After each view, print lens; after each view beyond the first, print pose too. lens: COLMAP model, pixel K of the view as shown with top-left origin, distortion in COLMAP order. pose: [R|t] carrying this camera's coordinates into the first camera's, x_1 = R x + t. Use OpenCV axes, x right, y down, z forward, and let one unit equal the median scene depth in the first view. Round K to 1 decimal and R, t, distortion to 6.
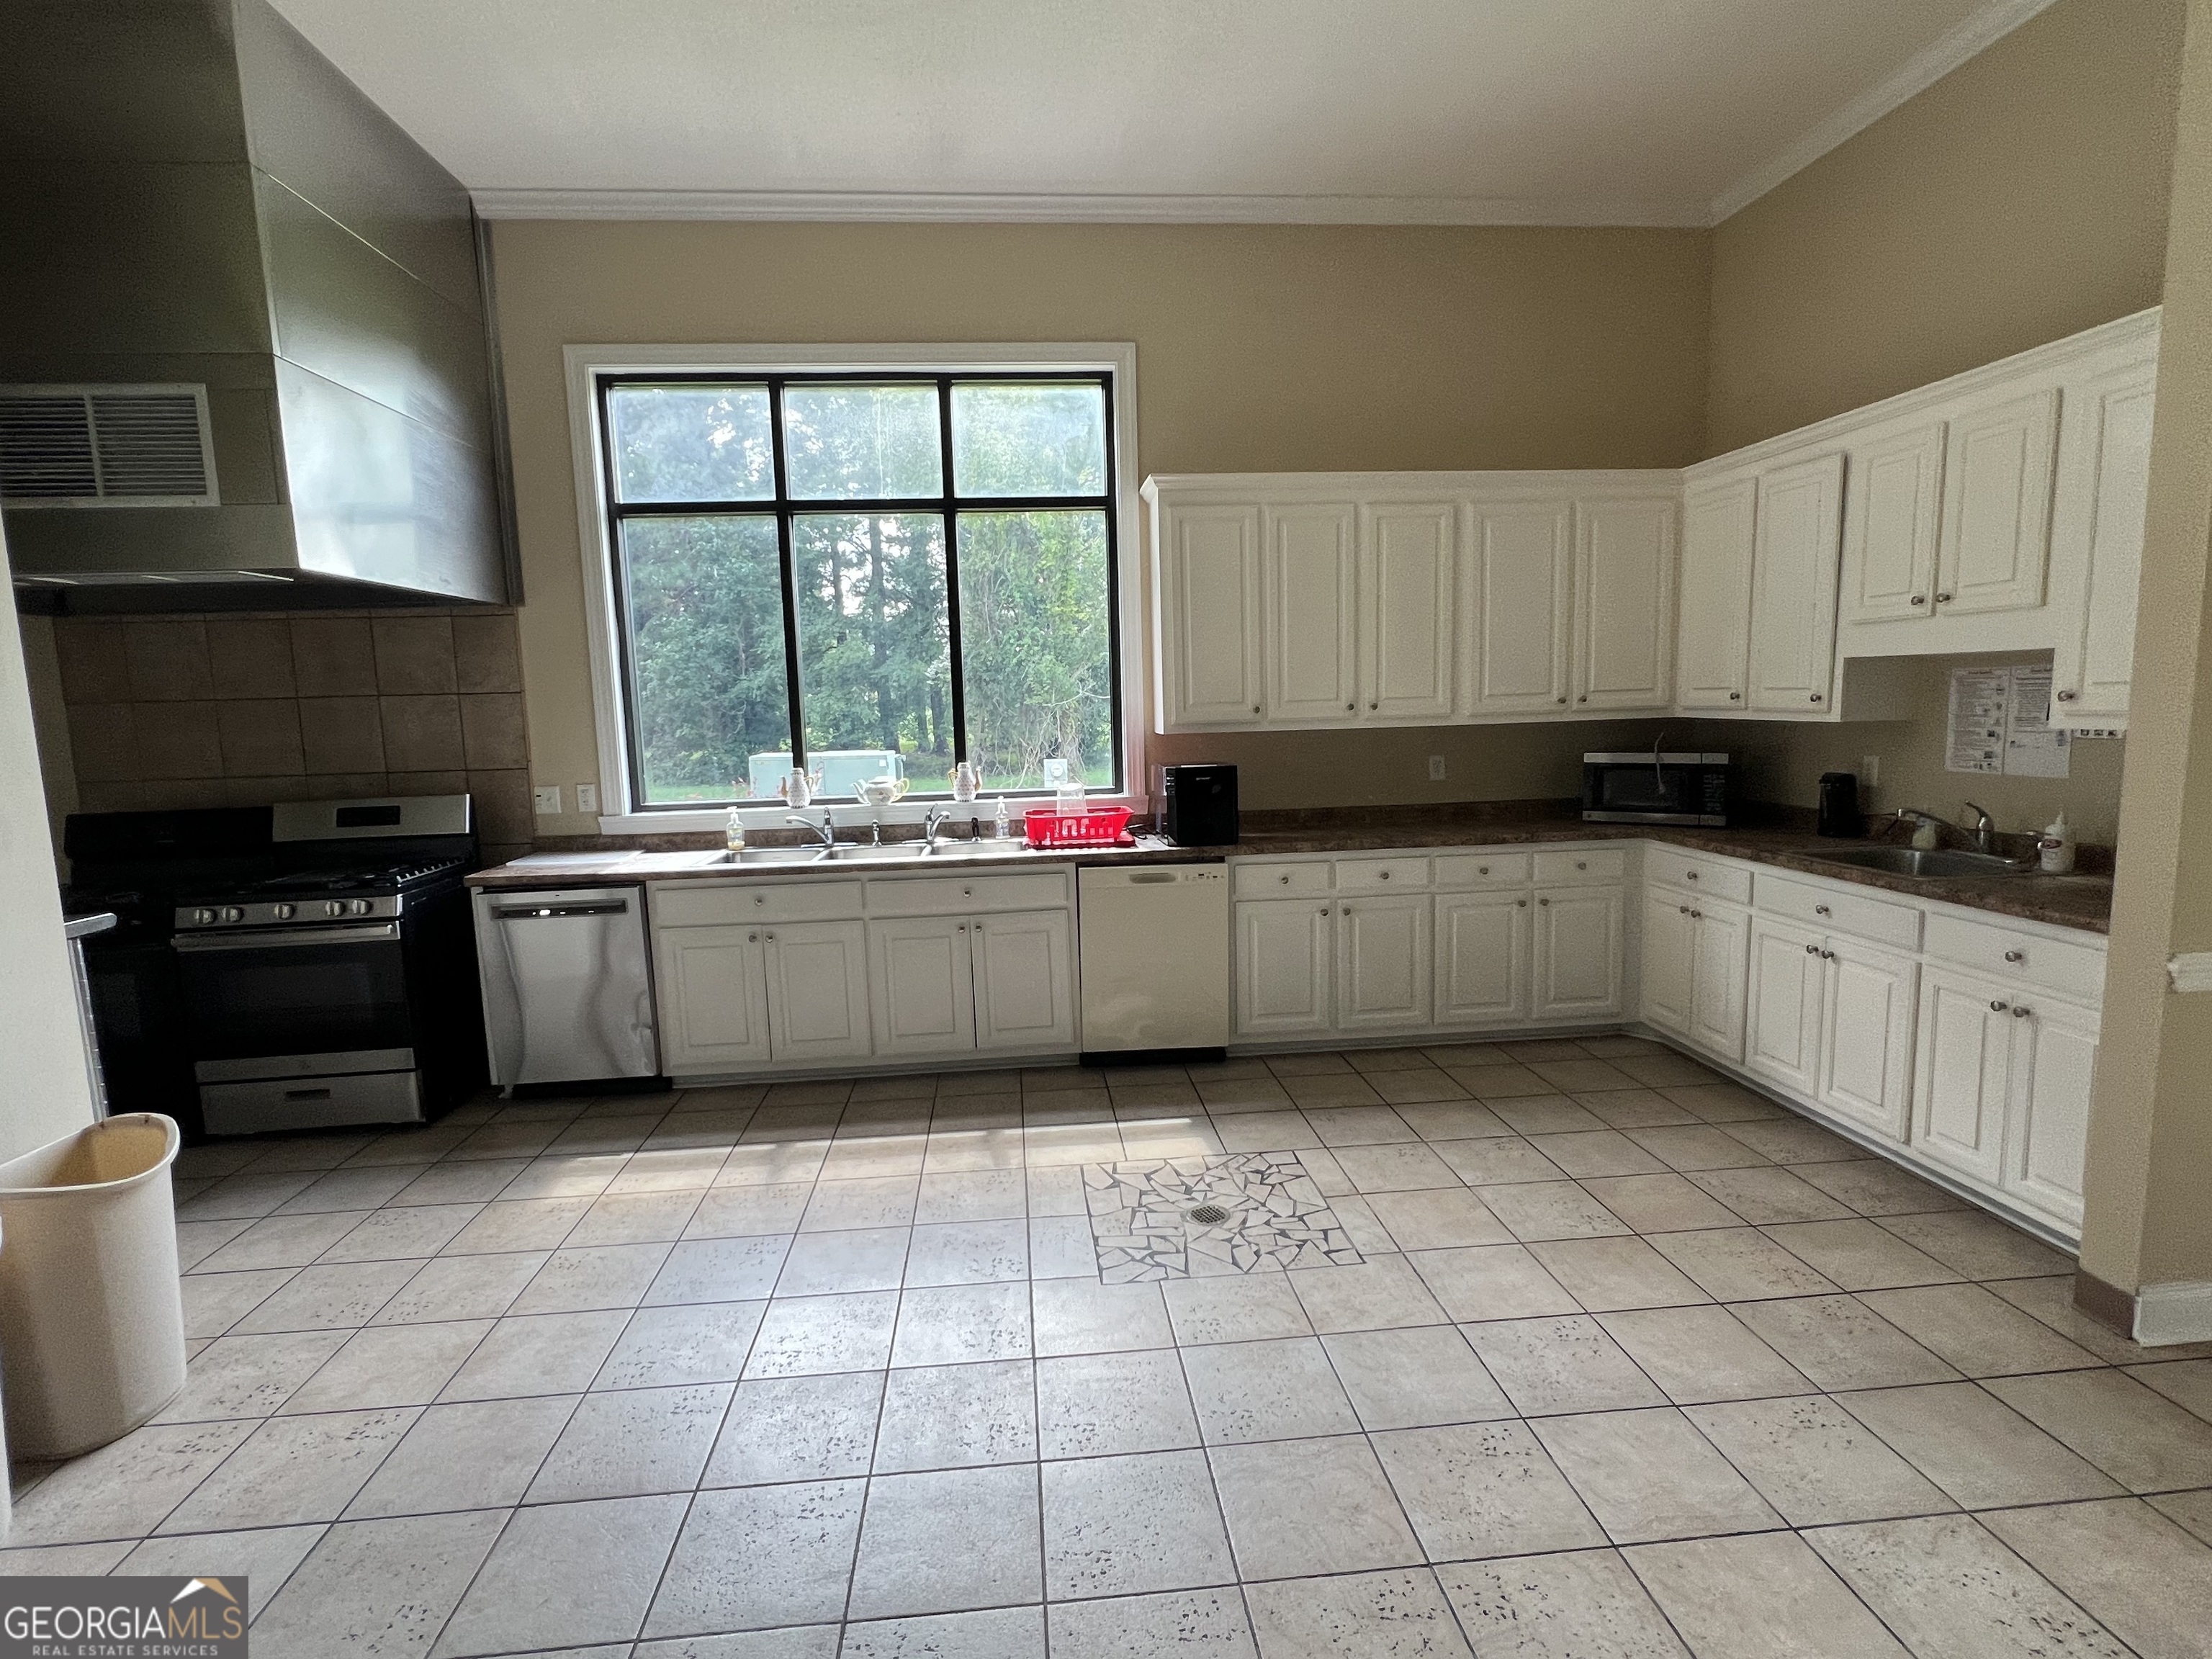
lens RADIAL K [[1051.5, 0, 1092.9], [0, 1051.5, 823.4], [0, 0, 1]] dist [0.000766, 0.000345]
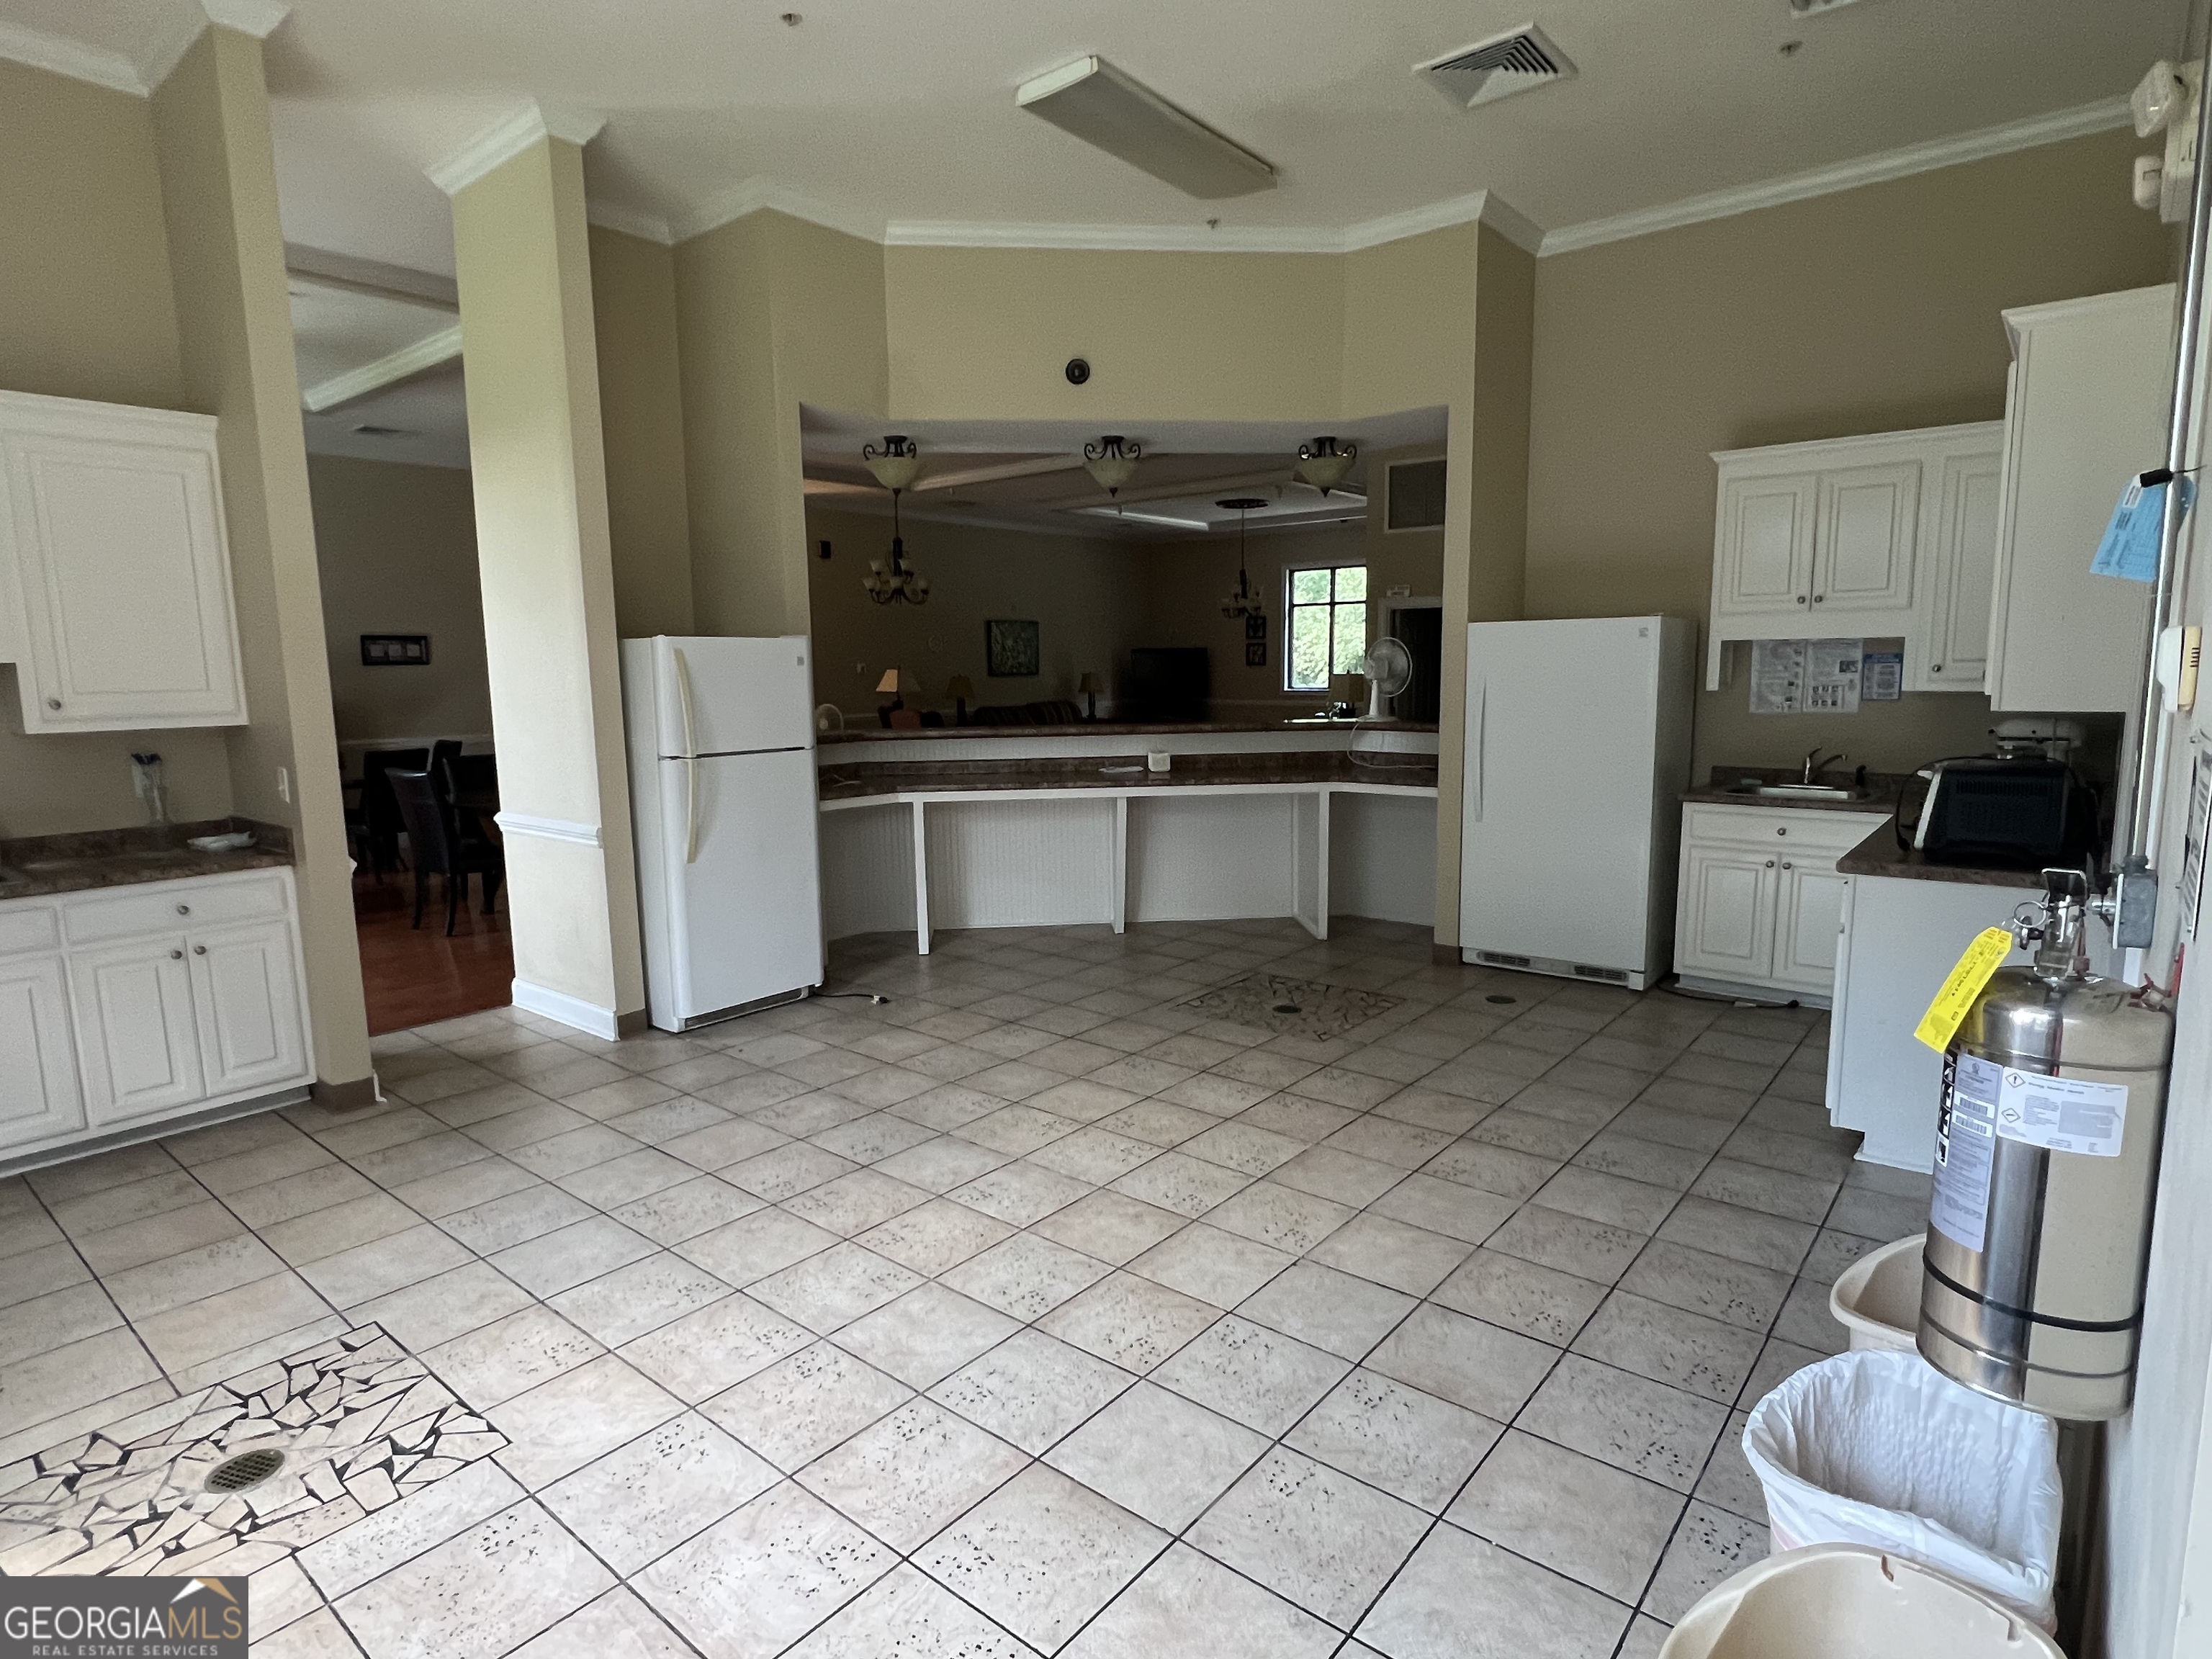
lens RADIAL K [[1189.9, 0, 1106.0], [0, 1189.9, 829.5], [0, 0, 1]] dist [-0.001036, 0.000761]
pose [[-0.711373, -0.057549, 0.700454, -0.608722], [0.119868, 0.972105, 0.201605, -0.082402], [-0.692517, 0.227378, -0.684631, 0.821094]]
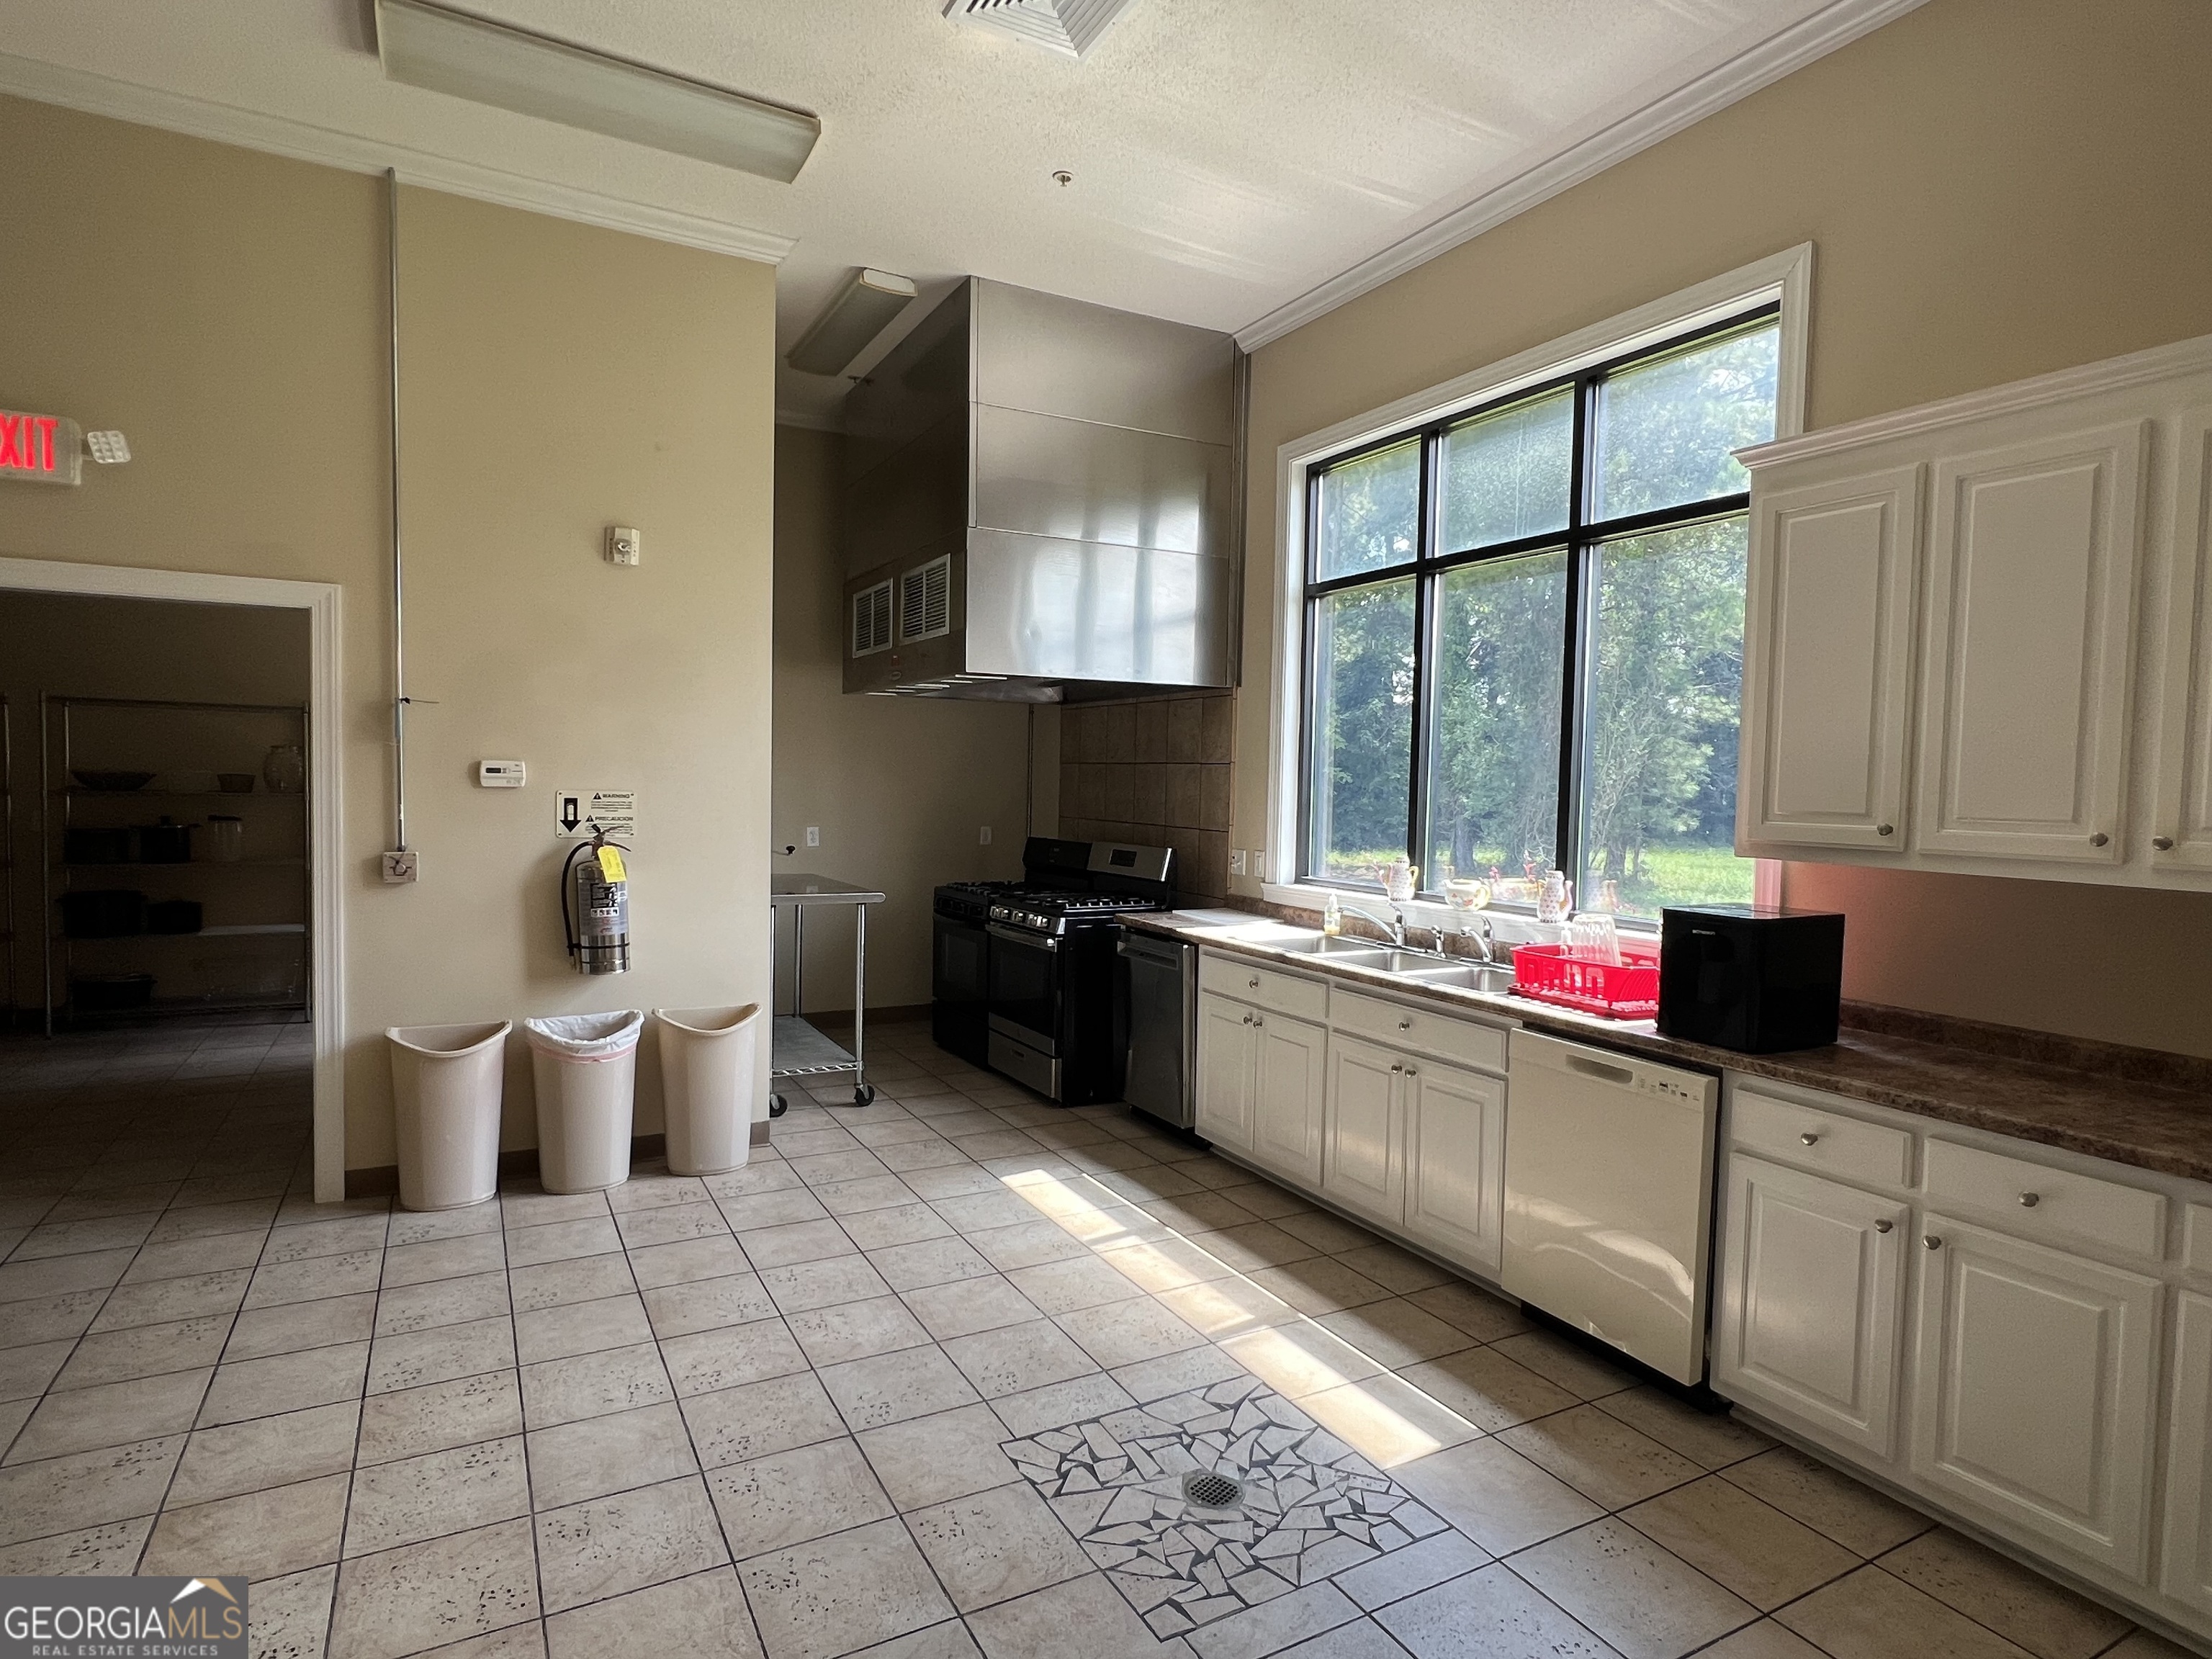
lens RADIAL K [[1189.9, 0, 1106.0], [0, 1189.9, 829.5], [0, 0, 1]] dist [-0.001036, 0.000761]
pose [[0.404839, 0.077895, -0.911064, 0.627135], [-0.142475, 0.989569, 0.021297, -0.071354], [0.903220, 0.121182, 0.411714, 0.419880]]
